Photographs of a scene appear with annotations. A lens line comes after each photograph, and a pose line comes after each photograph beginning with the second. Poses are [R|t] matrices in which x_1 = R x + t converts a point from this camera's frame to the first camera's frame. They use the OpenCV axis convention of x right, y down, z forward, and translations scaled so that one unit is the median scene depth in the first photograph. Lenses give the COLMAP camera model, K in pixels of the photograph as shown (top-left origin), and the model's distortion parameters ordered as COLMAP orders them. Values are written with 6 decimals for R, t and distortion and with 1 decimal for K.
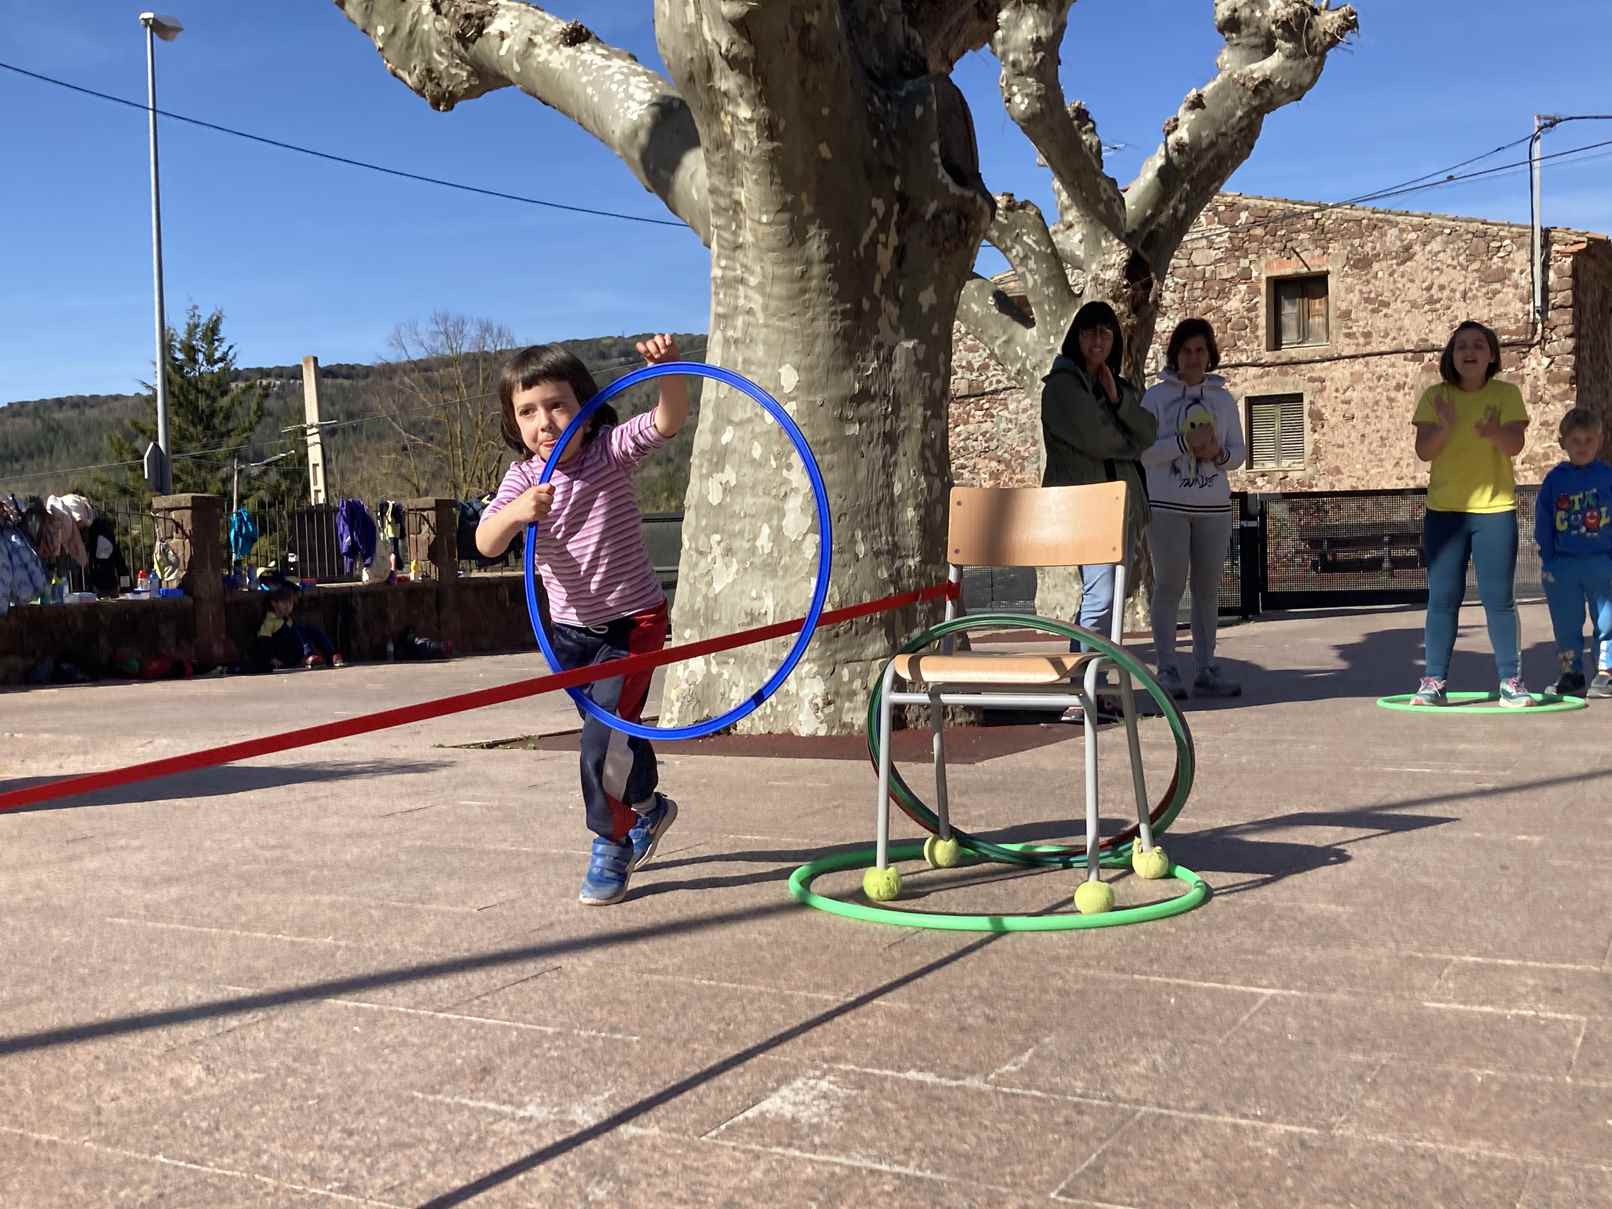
lens RADIAL K [[1796.2, 0, 778.0], [0, 1796.2, 605.0], [0, 0, 1]] dist [0.009896, 0.000000]
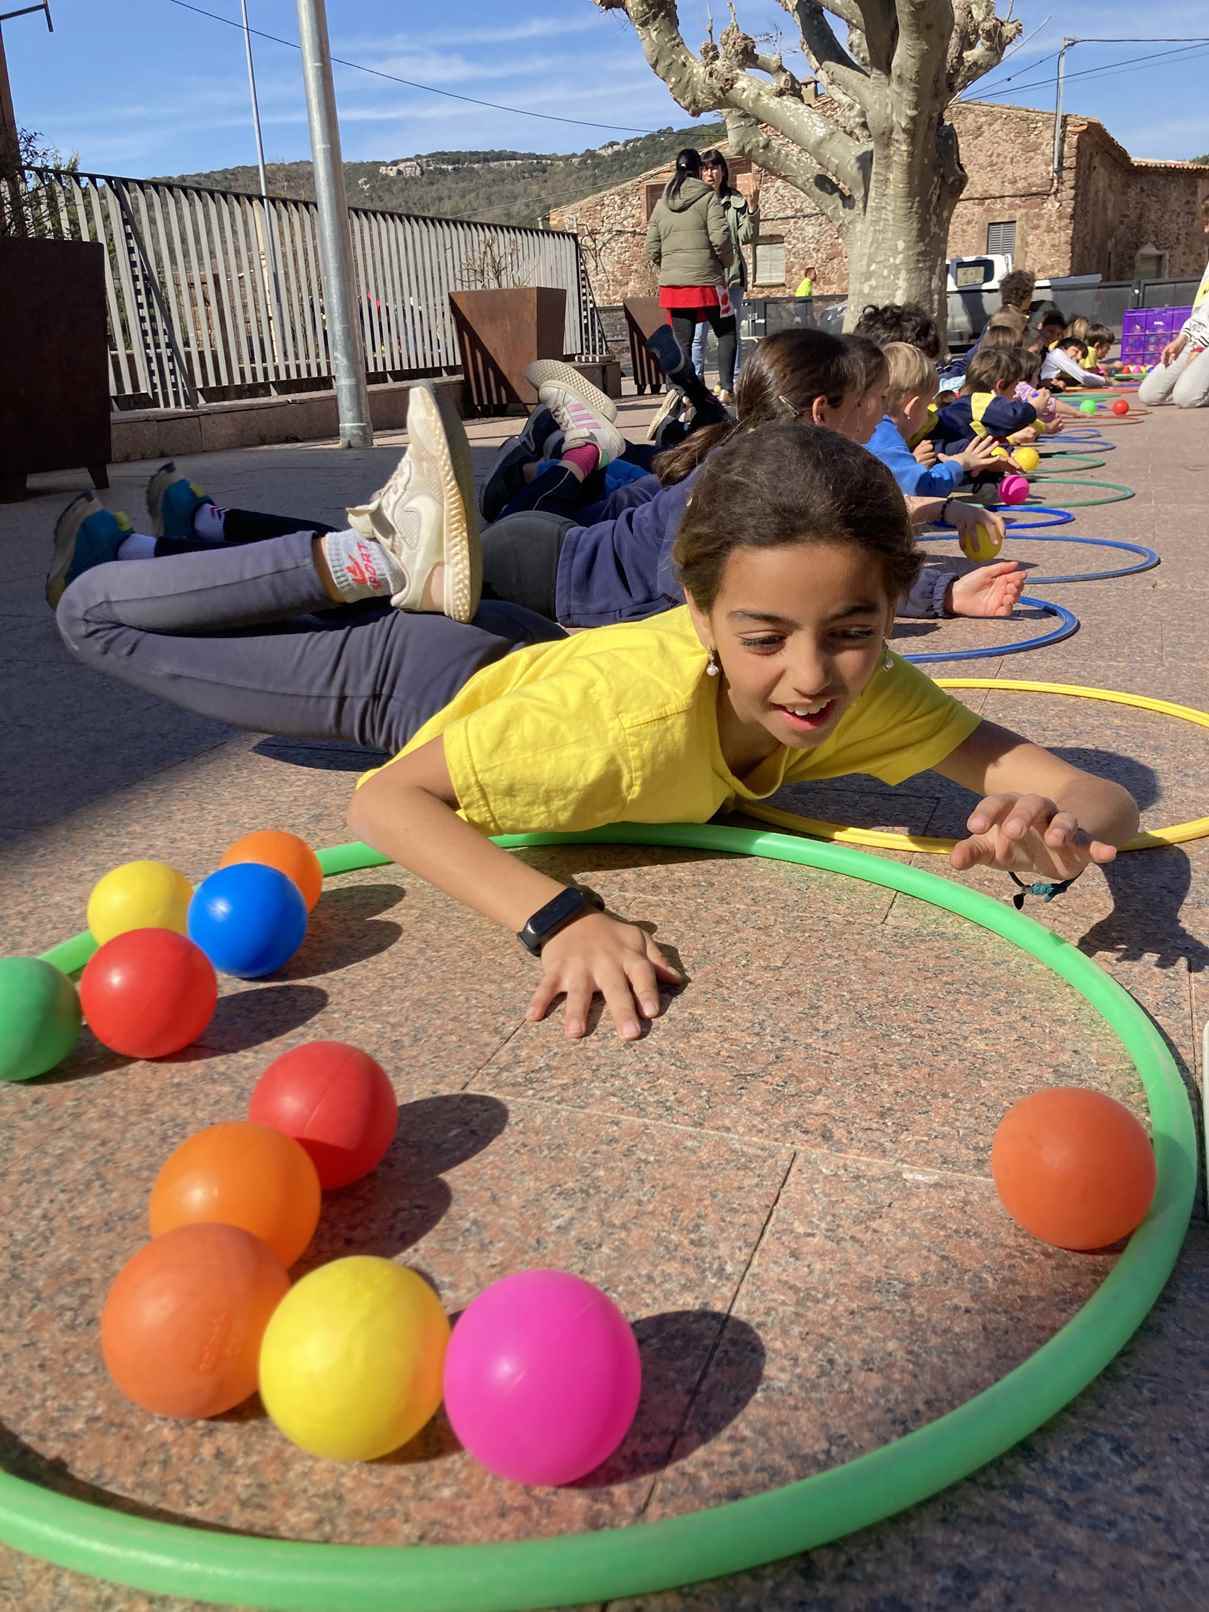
lens RADIAL K [[1315.4, 0, 620.8], [0, 1315.4, 792.5], [0, 0, 1]] dist [0.003600, 0.010831]
pose [[0.989523, -0.062011, 0.130380, -0.349674], [0.021173, 0.955626, 0.293821, 0.036468], [-0.142815, -0.287982, 0.946927, -0.535454]]
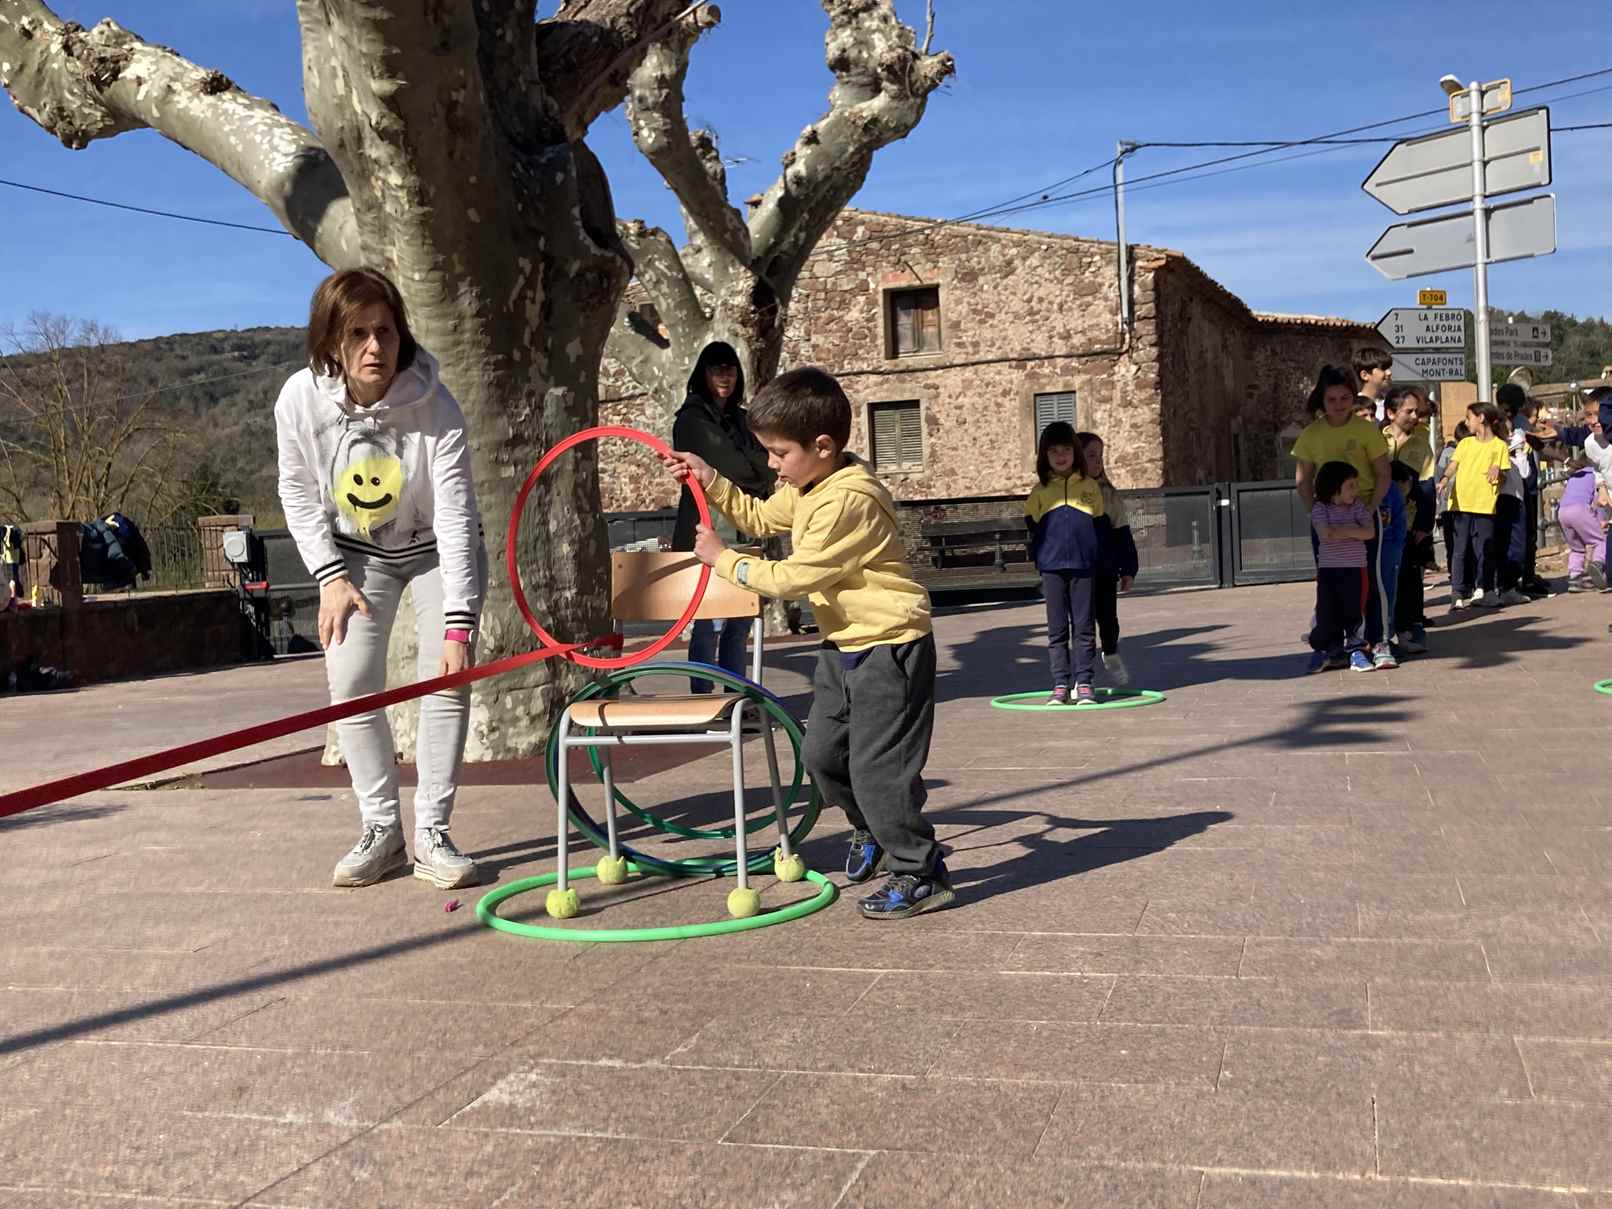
lens RADIAL K [[1796.2, 0, 811.1], [0, 1796.2, 604.1], [0, 0, 1]] dist [0.009896, 0.000000]
pose [[0.975725, -0.029884, 0.216951, -0.007338], [0.029508, 0.999552, 0.004974, -0.009153], [-0.217003, 0.001548, 0.976170, -0.039416]]
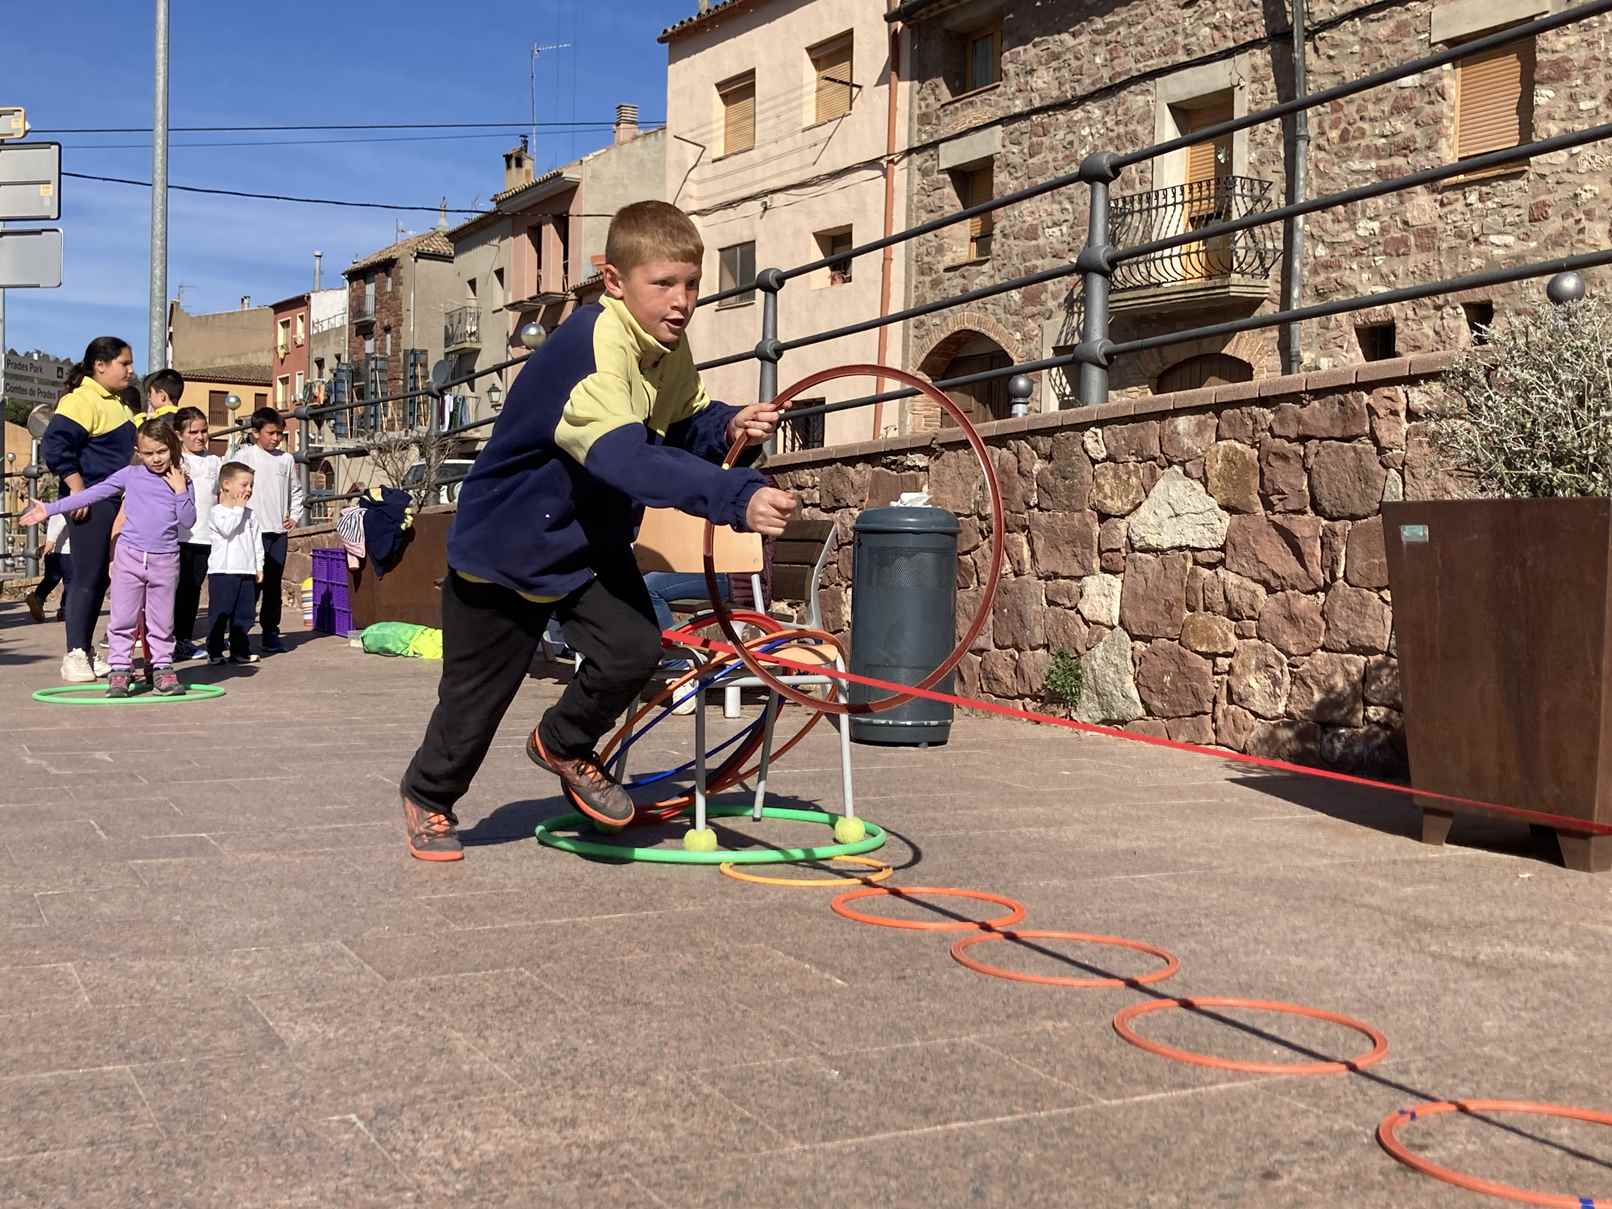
lens RADIAL K [[1796.2, 0, 778.7], [0, 1796.2, 582.3], [0, 0, 1]] dist [0.009896, 0.000000]
pose [[0.559859, 0.025568, 0.828193, 0.009637], [-0.009226, 0.999654, -0.024625, 0.002195], [-0.828536, 0.006145, 0.559902, -0.060569]]
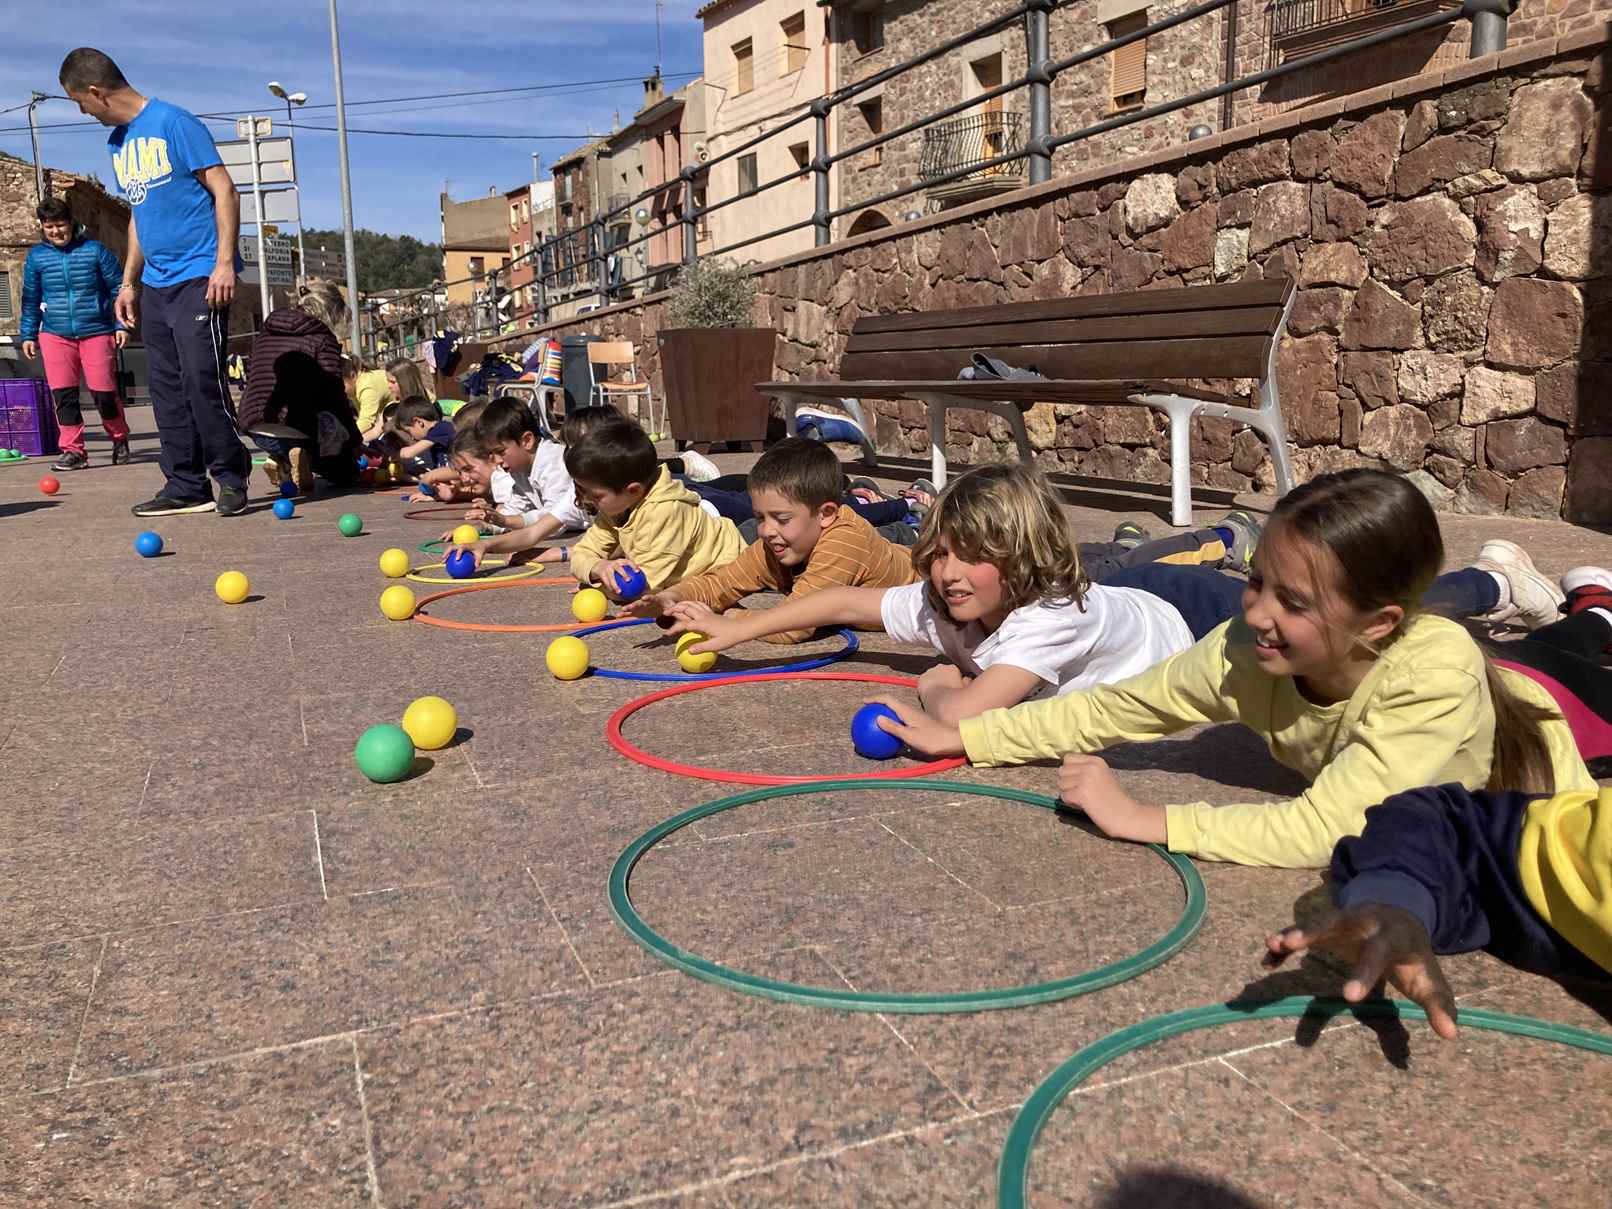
lens RADIAL K [[1315.4, 0, 794.2], [0, 1315.4, 595.6], [0, 0, 1]] dist [0.003600, 0.010831]
pose [[0.632006, -0.119948, 0.765625, -0.142712], [0.024207, 0.990523, 0.135200, 0.022987], [-0.774586, -0.066914, 0.628919, -0.440969]]
